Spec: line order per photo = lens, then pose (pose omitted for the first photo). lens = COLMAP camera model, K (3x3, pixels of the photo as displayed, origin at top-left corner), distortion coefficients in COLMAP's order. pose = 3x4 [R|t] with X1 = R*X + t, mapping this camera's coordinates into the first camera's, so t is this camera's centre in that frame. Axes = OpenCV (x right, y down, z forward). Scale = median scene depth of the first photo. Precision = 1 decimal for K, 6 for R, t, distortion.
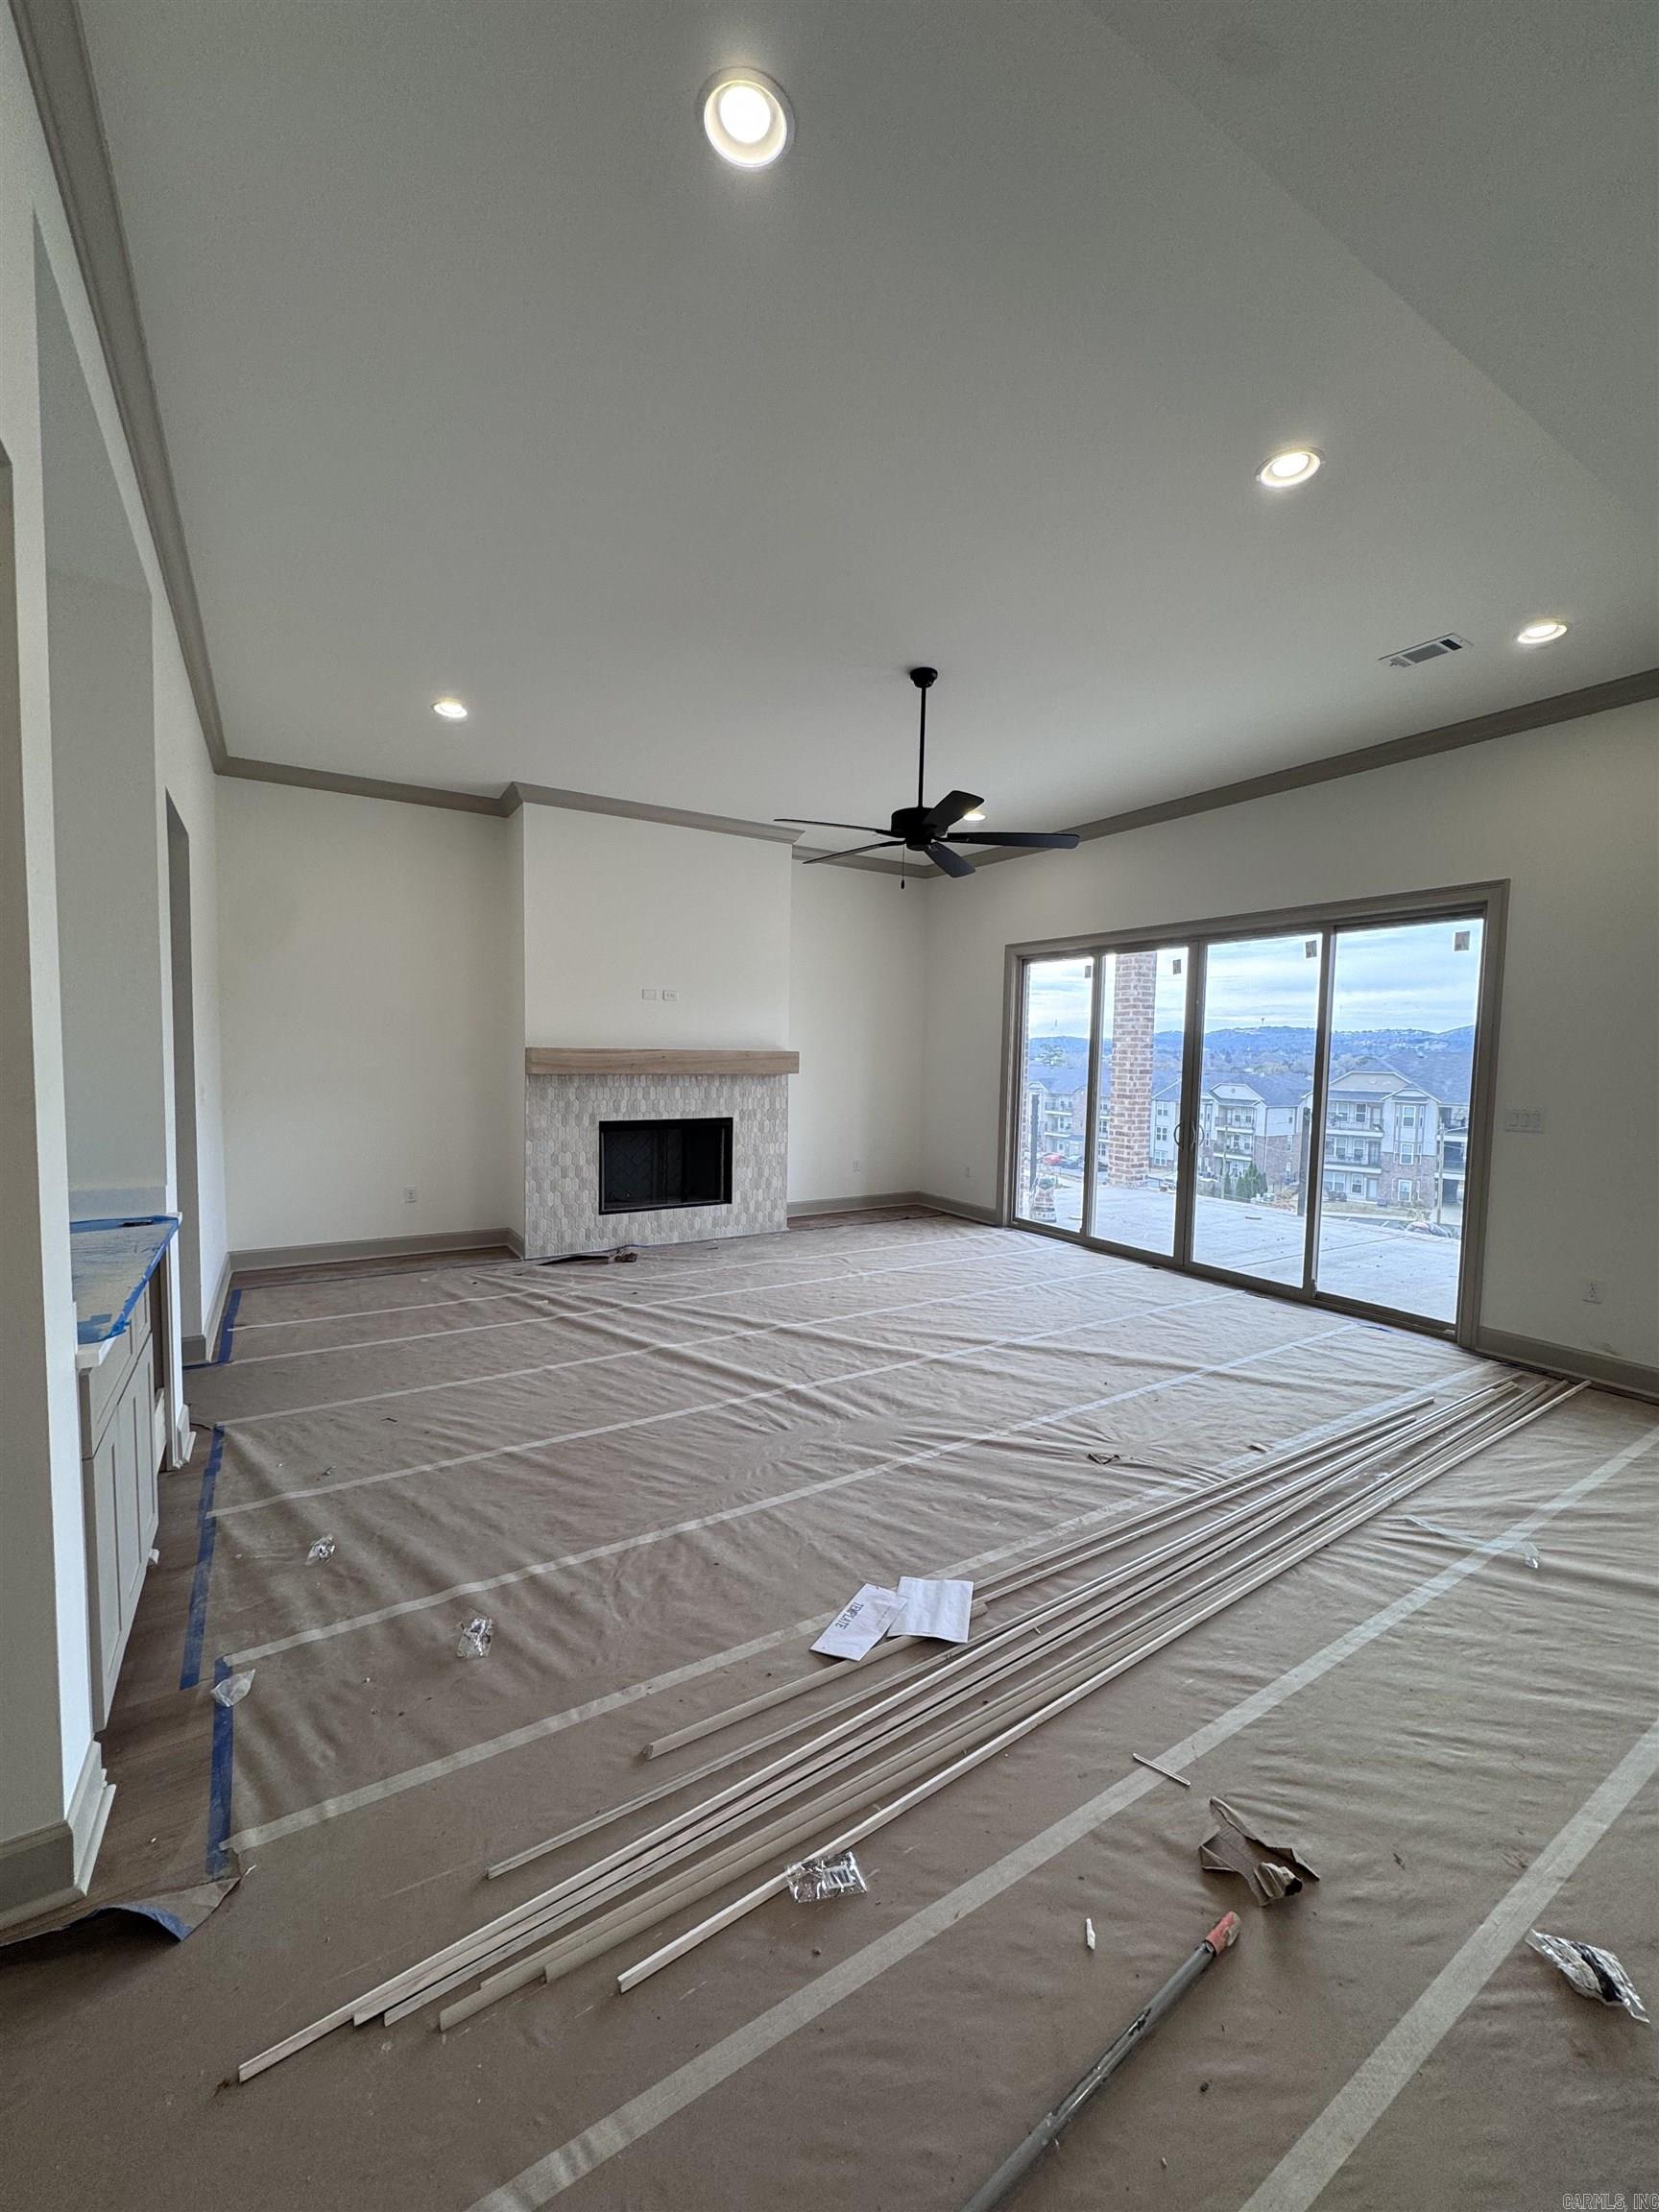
lens RADIAL K [[877.6, 0, 835.6], [0, 877.6, 1111.0], [0, 0, 1]] dist [-0.005410, 0.000389]
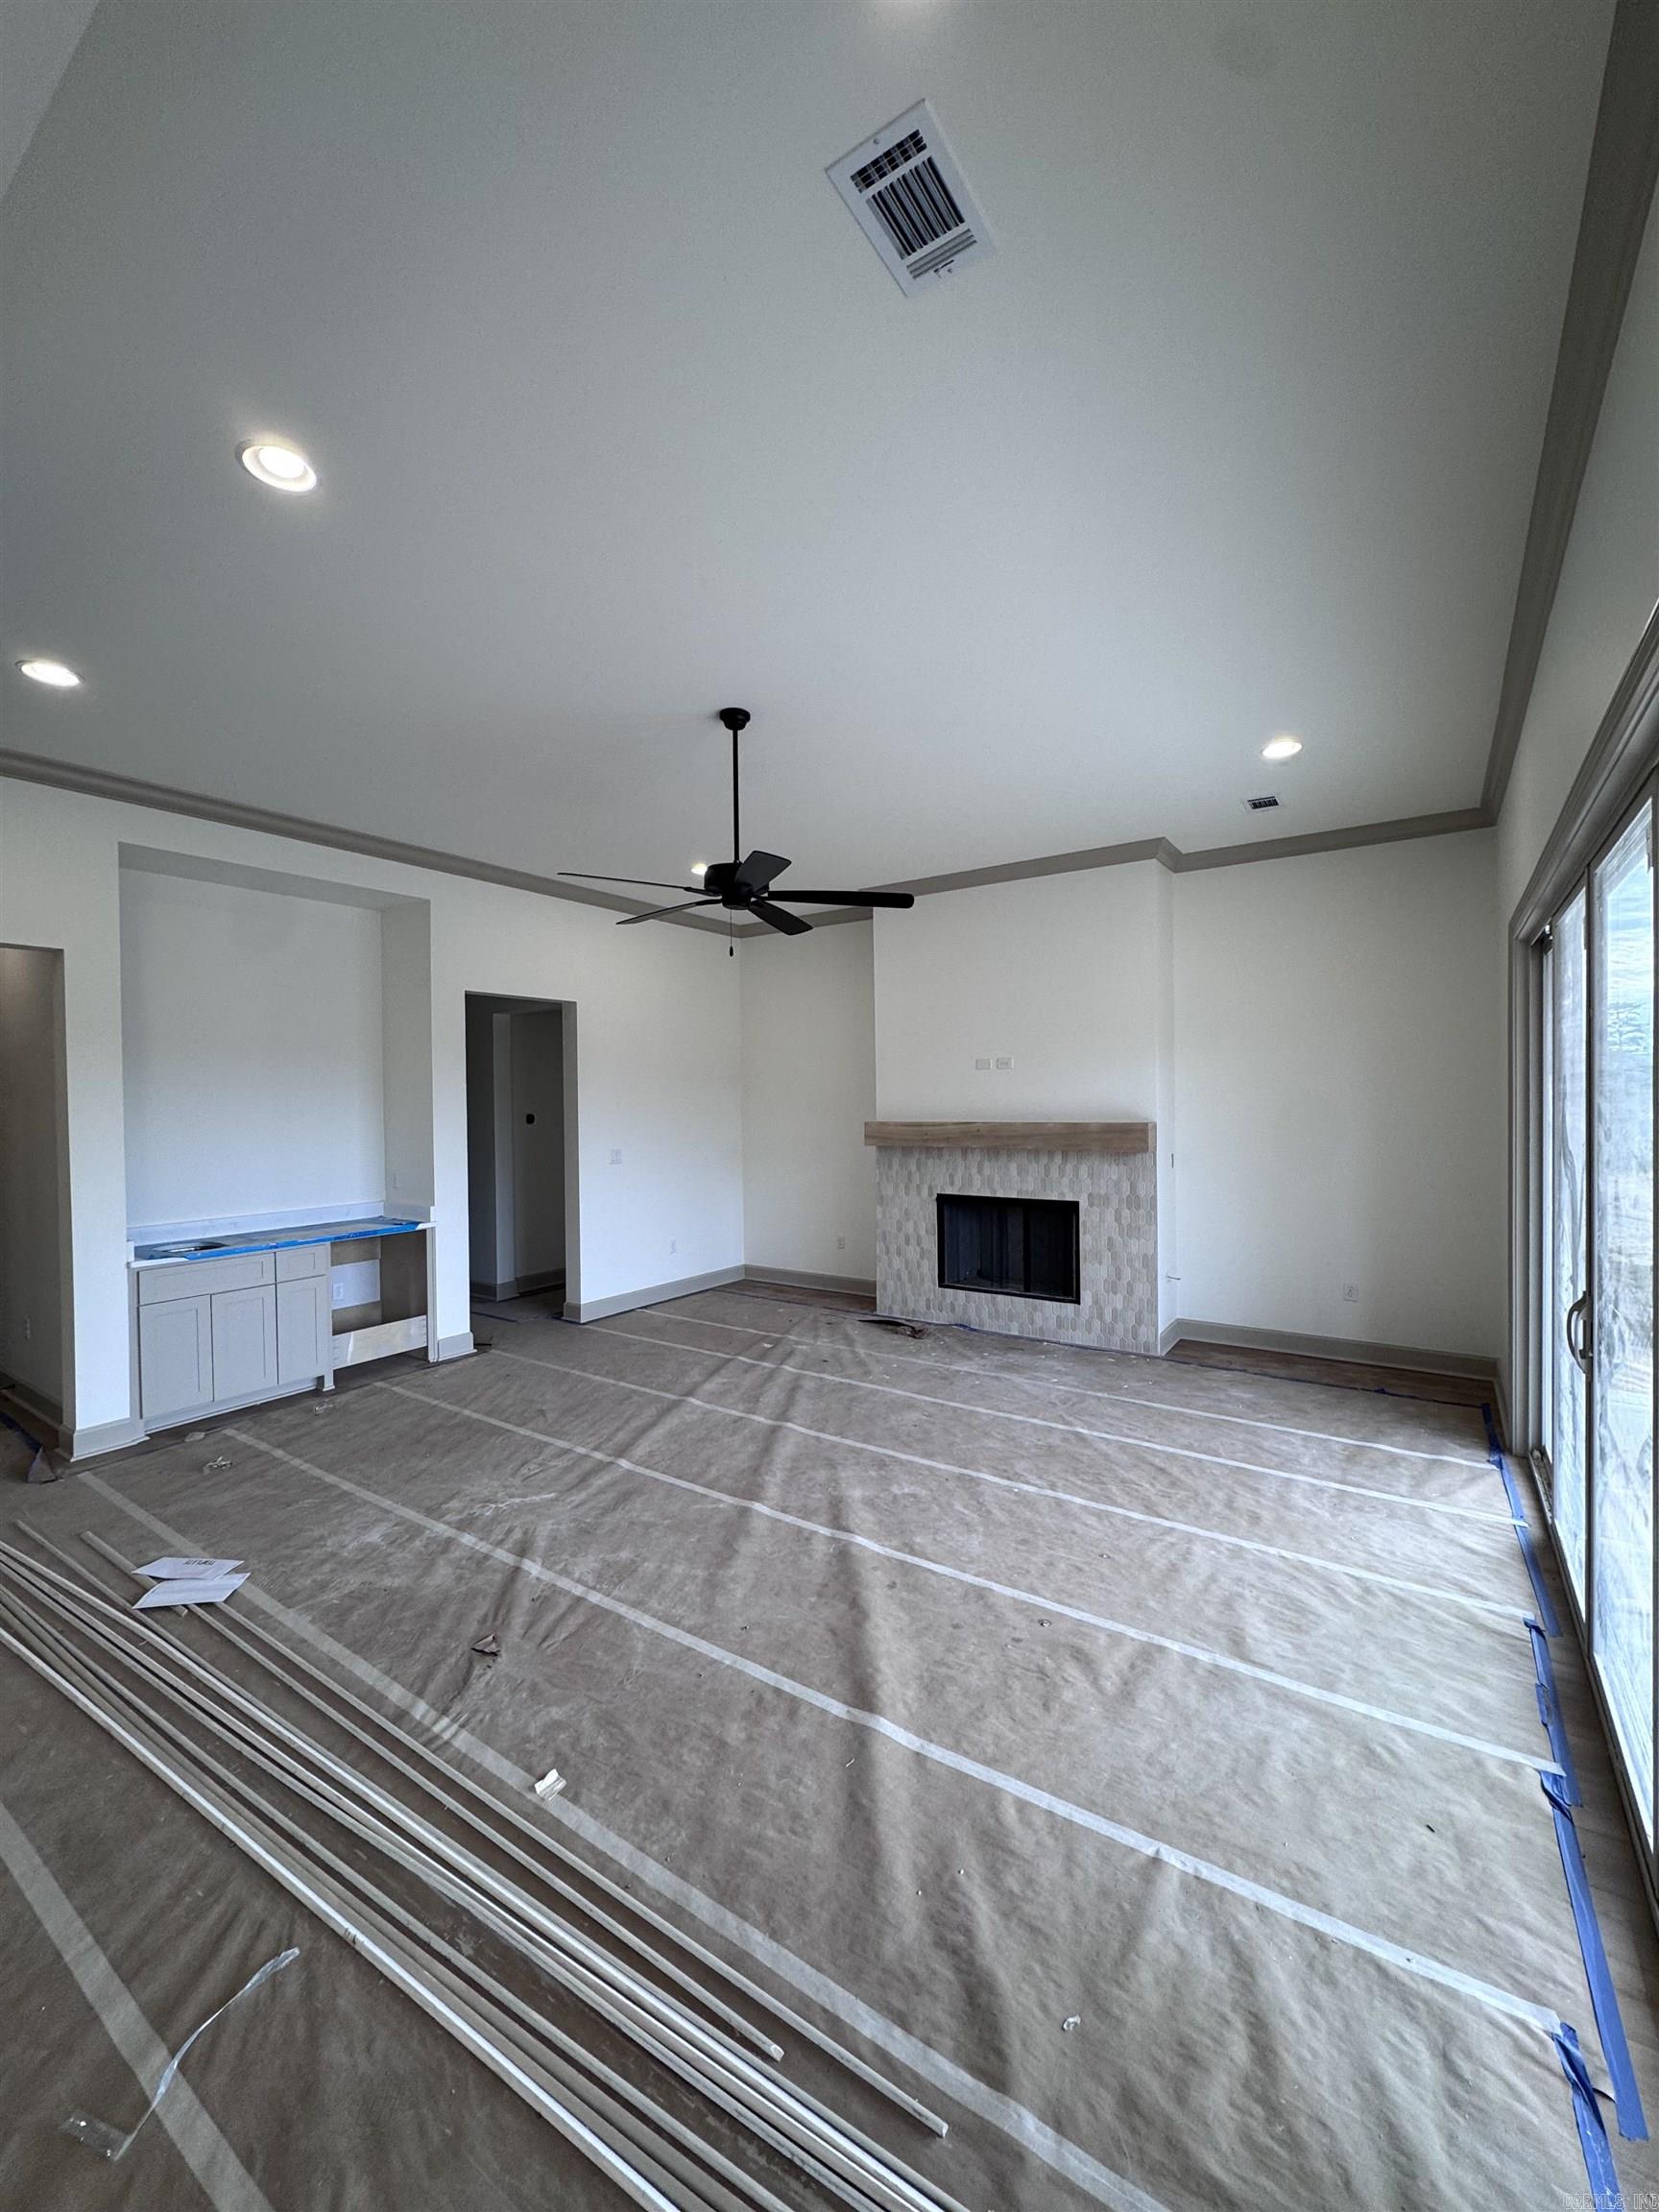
lens RADIAL K [[877.6, 0, 832.7], [0, 877.6, 1105.0], [0, 0, 1]] dist [-0.005410, 0.000389]
pose [[0.399300, -0.016434, -0.916673, 0.620776], [-0.044650, 0.998304, -0.037347, -0.047660], [0.915732, 0.055842, 0.397890, 0.491515]]
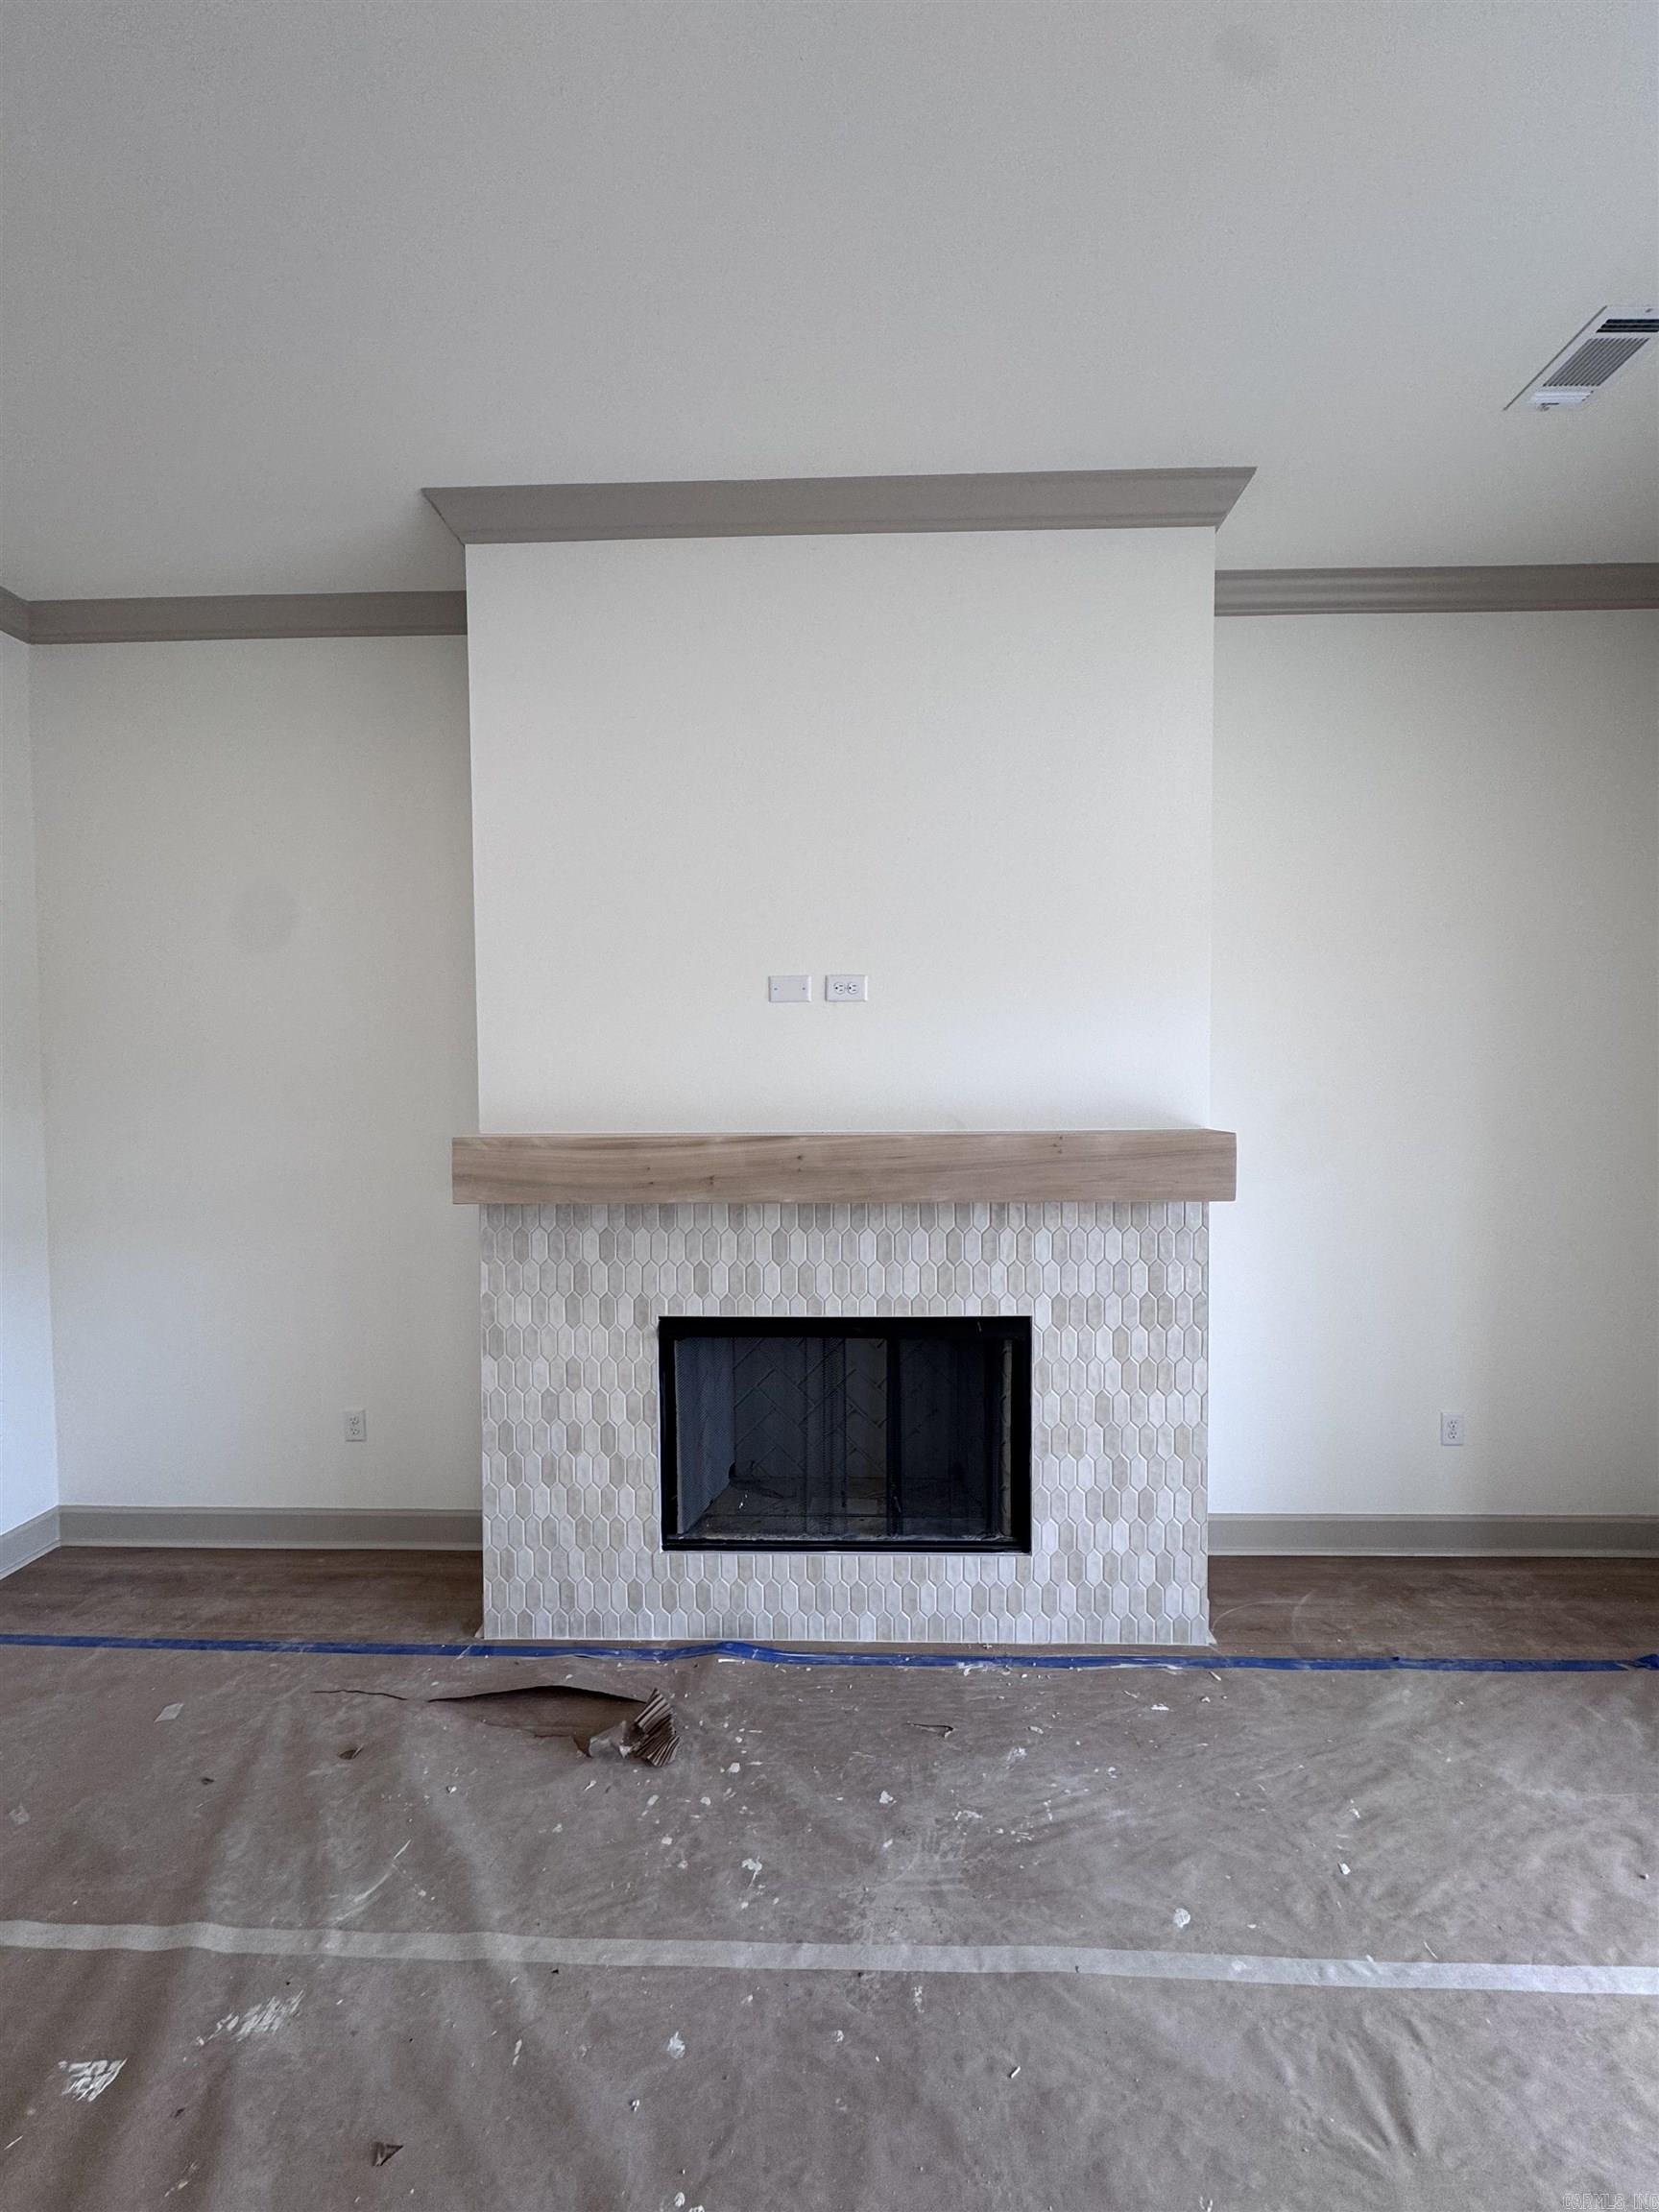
lens RADIAL K [[877.6, 0, 838.7], [0, 877.6, 1108.2], [0, 0, 1]] dist [-0.005410, 0.000389]
pose [[0.834212, -0.003370, -0.551433, 0.016783], [-0.017636, 0.999307, -0.032786, -0.071712], [0.551161, 0.037075, 0.833575, 0.724120]]
